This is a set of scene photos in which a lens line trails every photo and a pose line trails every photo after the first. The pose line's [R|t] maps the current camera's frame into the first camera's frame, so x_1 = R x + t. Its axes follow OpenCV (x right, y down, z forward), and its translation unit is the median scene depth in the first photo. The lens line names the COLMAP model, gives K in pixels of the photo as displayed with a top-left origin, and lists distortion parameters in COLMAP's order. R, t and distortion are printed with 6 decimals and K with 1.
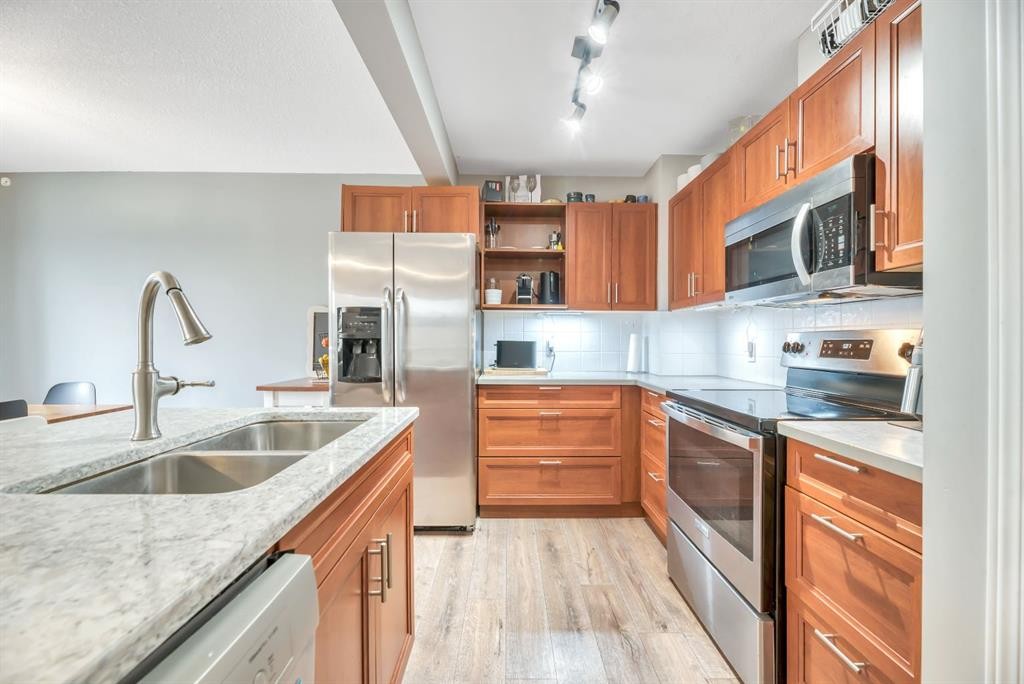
lens RADIAL K [[418.3, 0, 518.0], [0, 418.3, 341.6], [0, 0, 1]] dist [-0.001470, -0.000108]
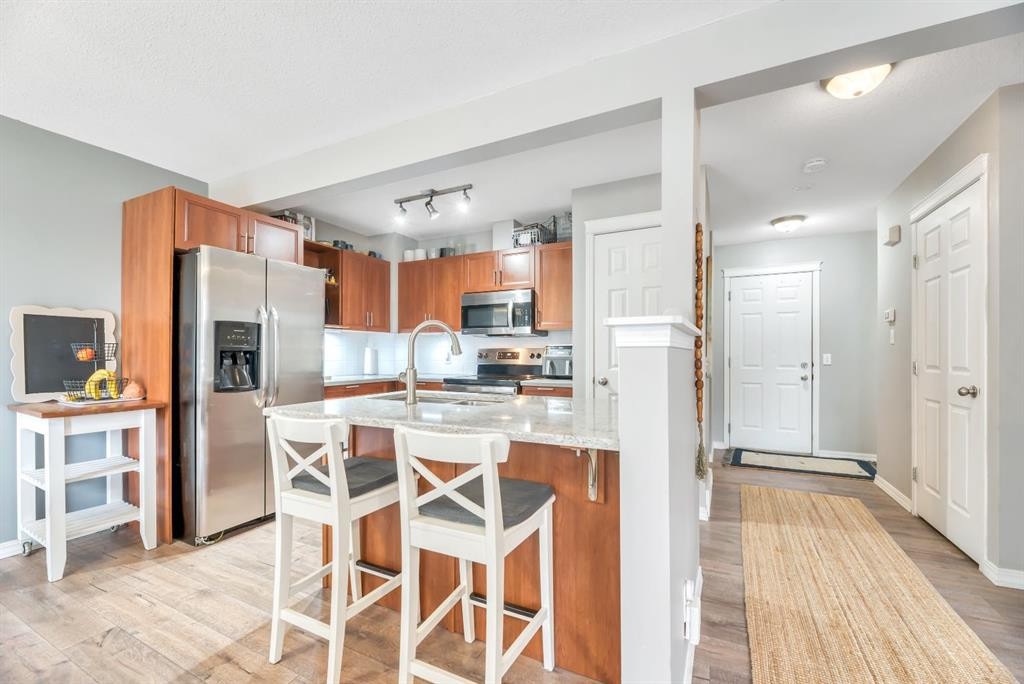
lens RADIAL K [[420.4, 0, 513.0], [0, 420.4, 357.6], [0, 0, 1]] dist [-0.009948, -0.000017]
pose [[0.457589, -0.012791, 0.889072, -1.017760], [-0.000163, 0.999895, 0.014470, -0.005213], [-0.889164, -0.006766, 0.457539, -0.130851]]
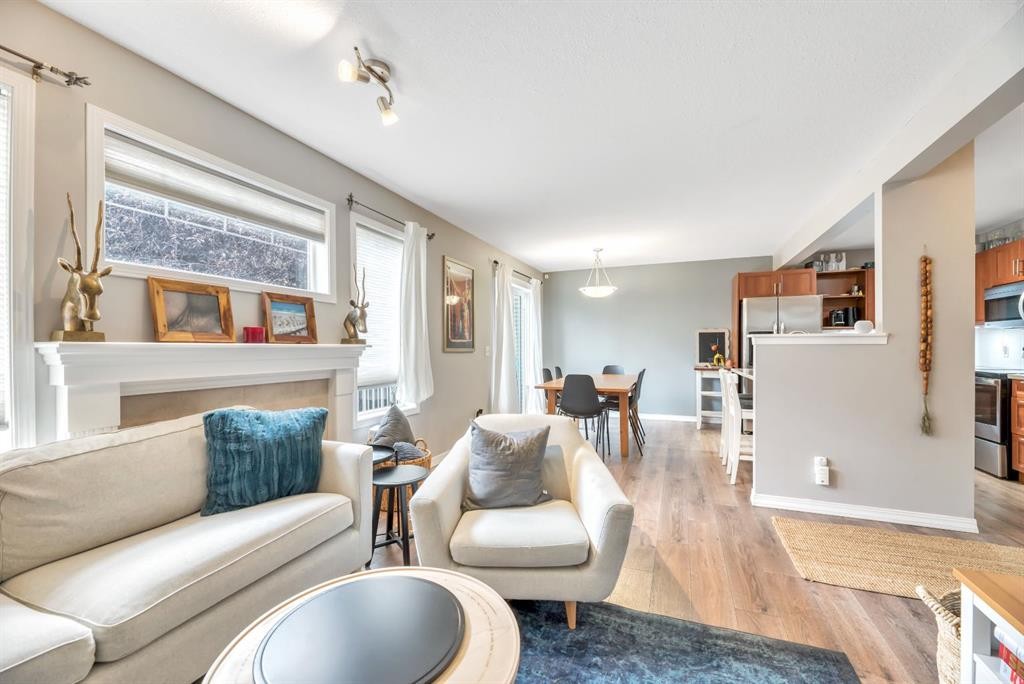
lens RADIAL K [[411.8, 0, 508.0], [0, 411.8, 355.7], [0, 0, 1]] dist [-0.012909, -0.000149]
pose [[0.921221, 0.000943, -0.389039, -0.772028], [0.007716, 0.999756, 0.020694, -0.009289], [0.388964, -0.022065, 0.920989, -1.522666]]
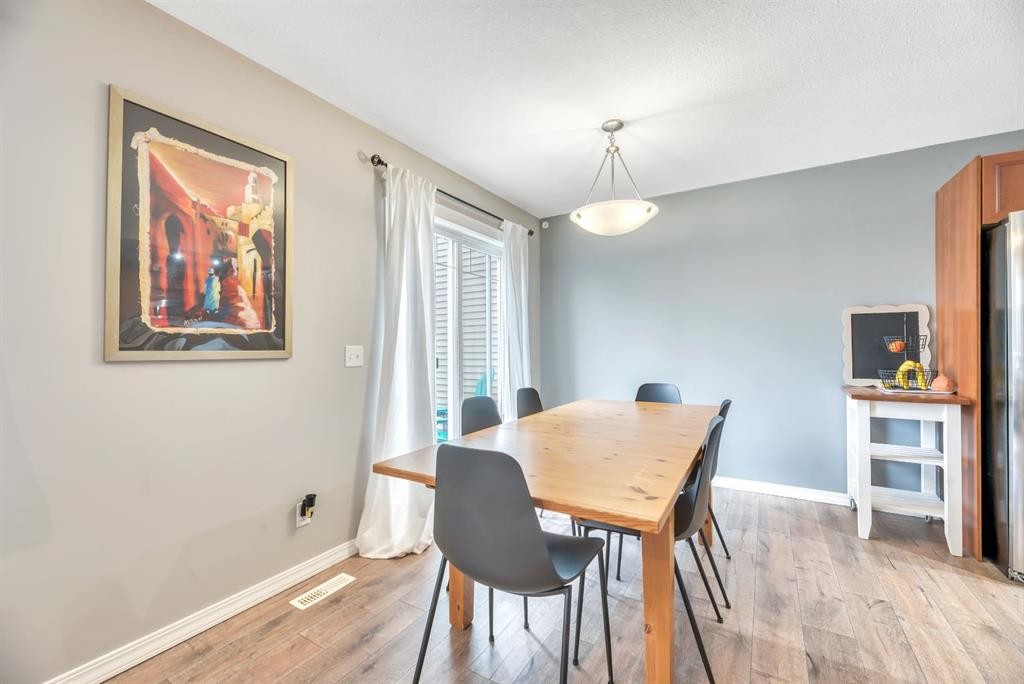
lens RADIAL K [[418.3, 0, 518.0], [0, 418.3, 341.6], [0, 0, 1]] dist [-0.001470, -0.000108]
pose [[0.855348, -0.018018, -0.517741, -0.875065], [0.011340, 0.999807, -0.016060, -0.004168], [0.517930, 0.007866, 0.855387, -0.212094]]
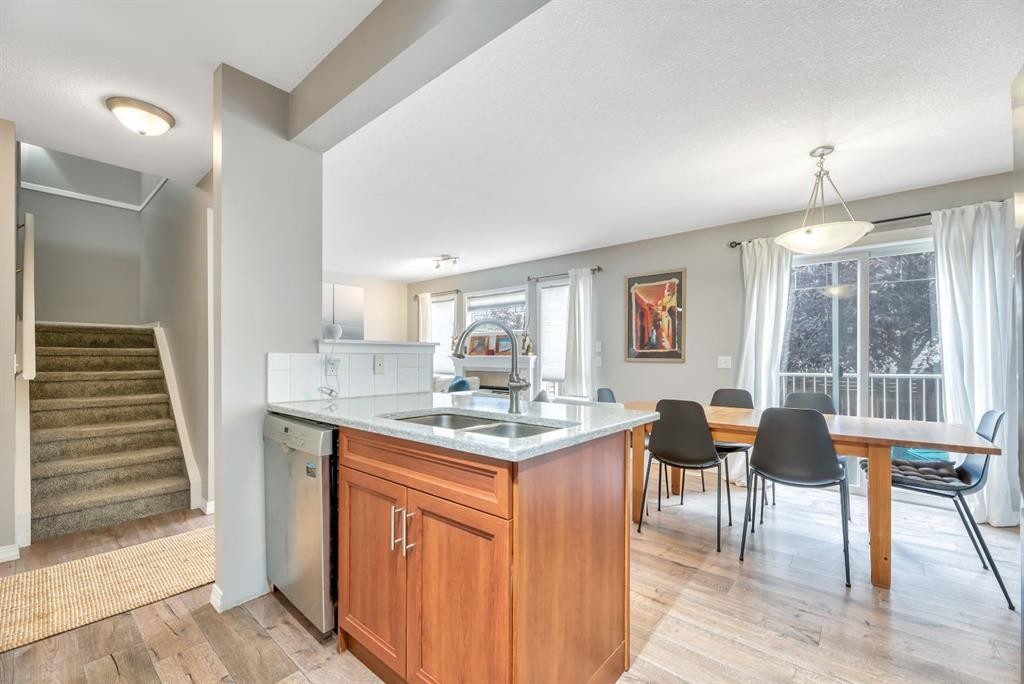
lens RADIAL K [[411.8, 0, 508.0], [0, 411.8, 355.7], [0, 0, 1]] dist [-0.012909, -0.000149]
pose [[-0.655962, -0.009243, -0.754737, 0.151996], [-0.002783, 0.999948, -0.009827, 0.002331], [0.754788, -0.004346, -0.655954, 0.869583]]
